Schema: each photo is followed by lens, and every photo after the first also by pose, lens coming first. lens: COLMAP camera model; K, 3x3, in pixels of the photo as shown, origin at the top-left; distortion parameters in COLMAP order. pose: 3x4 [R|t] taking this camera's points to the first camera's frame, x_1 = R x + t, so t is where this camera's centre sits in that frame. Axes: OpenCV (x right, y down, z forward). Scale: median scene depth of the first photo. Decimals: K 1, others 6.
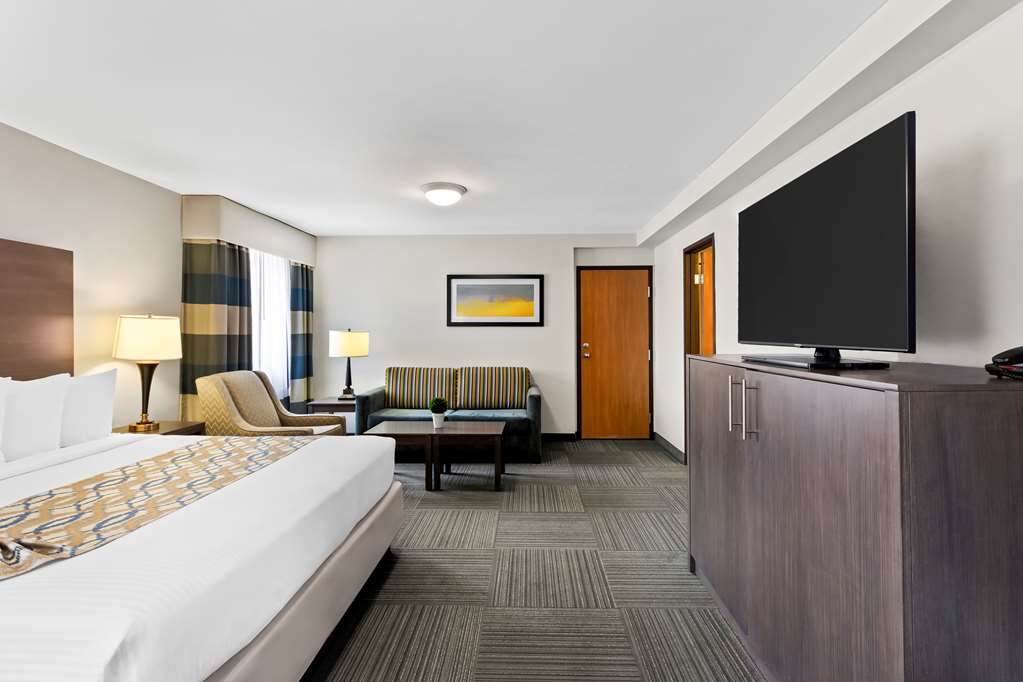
lens RADIAL K [[490.1, 0, 514.0], [0, 490.1, 333.6], [0, 0, 1]] dist [0.000401, 0.005118]
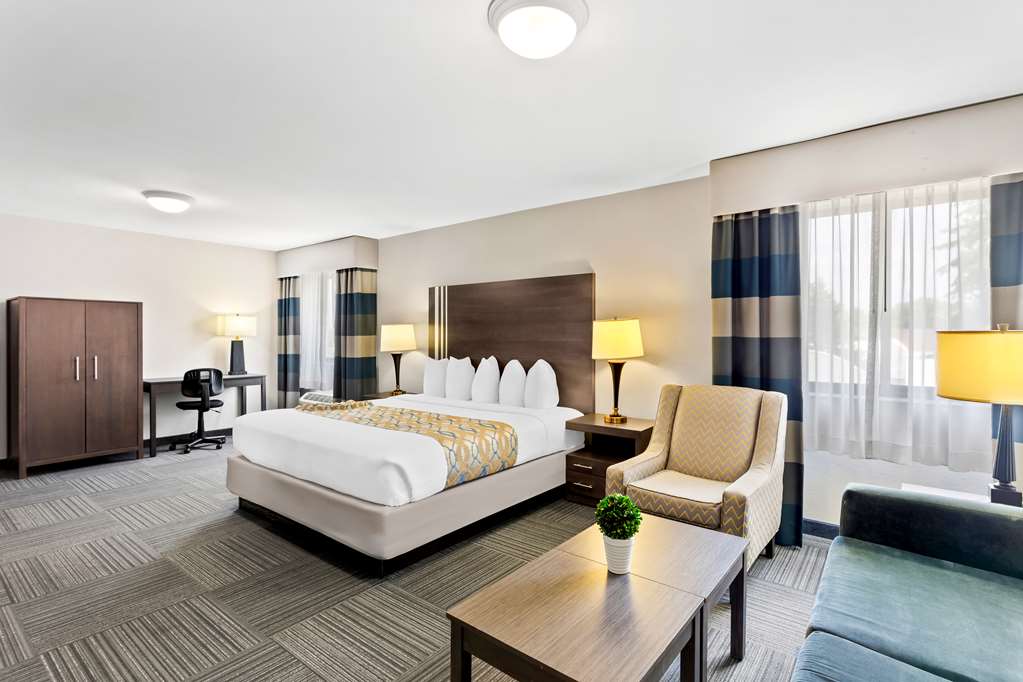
lens RADIAL K [[490.1, 0, 514.0], [0, 490.1, 333.6], [0, 0, 1]] dist [0.000401, 0.005118]
pose [[-0.592299, 0.006182, -0.805694, 0.223119], [0.002463, 0.999980, 0.005862, -0.008209], [0.805714, 0.001488, -0.592303, 1.181476]]
